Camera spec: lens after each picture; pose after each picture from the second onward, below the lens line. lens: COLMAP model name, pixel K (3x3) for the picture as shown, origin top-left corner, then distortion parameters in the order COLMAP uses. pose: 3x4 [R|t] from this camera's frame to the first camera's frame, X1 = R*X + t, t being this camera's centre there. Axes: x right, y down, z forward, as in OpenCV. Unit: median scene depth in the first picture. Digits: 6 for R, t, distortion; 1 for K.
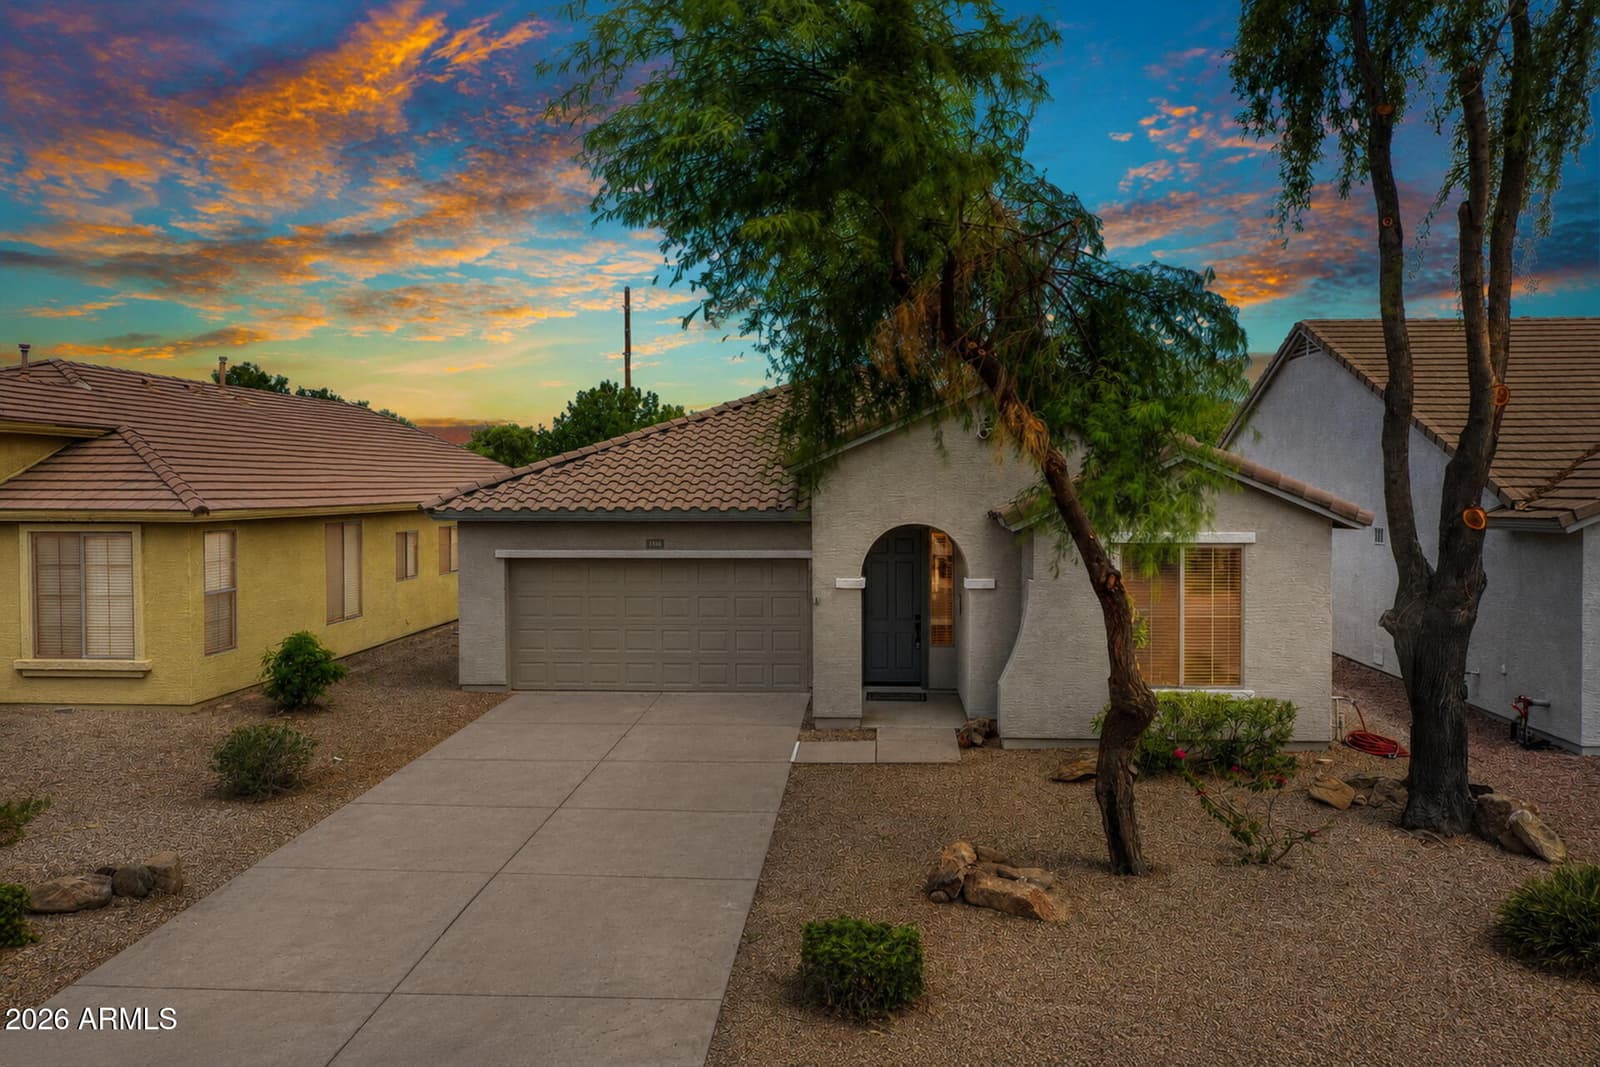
lens RADIAL K [[1247.9, 0, 800.0], [0, 1247.9, 533.5], [0, 0, 1]] dist [-0.008507, 0.003740]
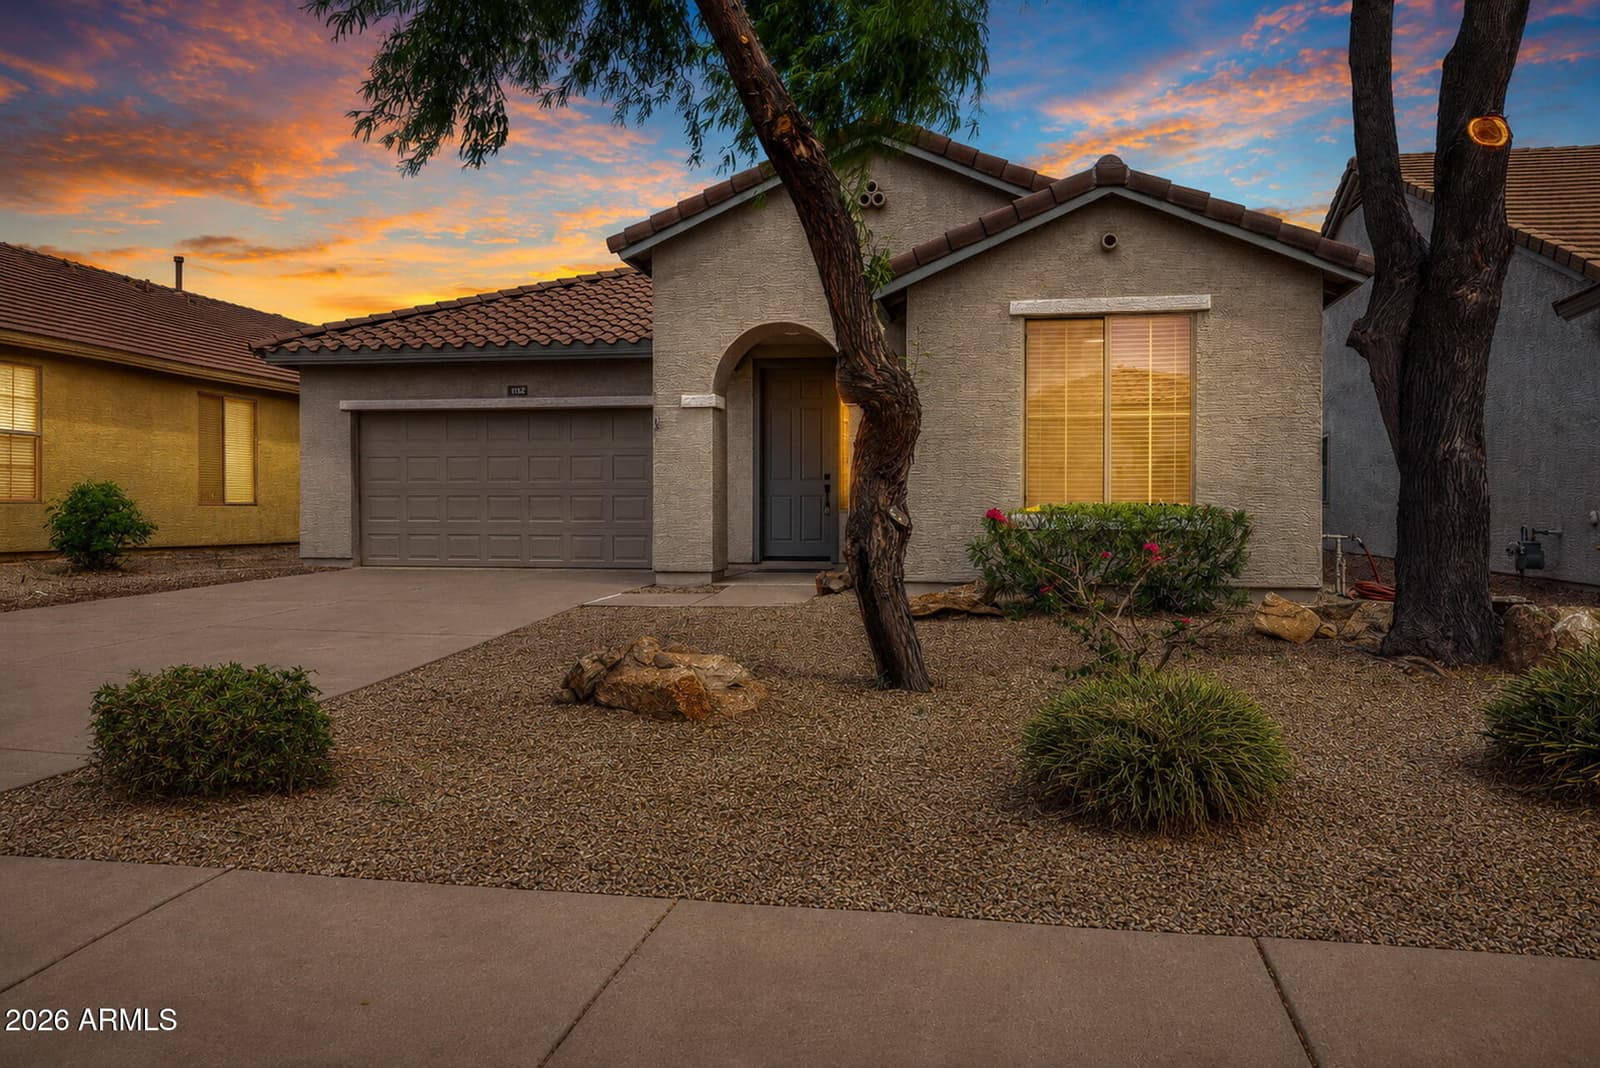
lens RADIAL K [[1204.5, 0, 800.0], [0, 1204.5, 534.0], [0, 0, 1]] dist [-0.002341, 0.002753]
pose [[0.994428, 0.010265, -0.104913, 0.241205], [-0.012456, 0.999717, -0.020251, 0.181589], [0.104675, 0.021445, 0.994275, 0.339595]]
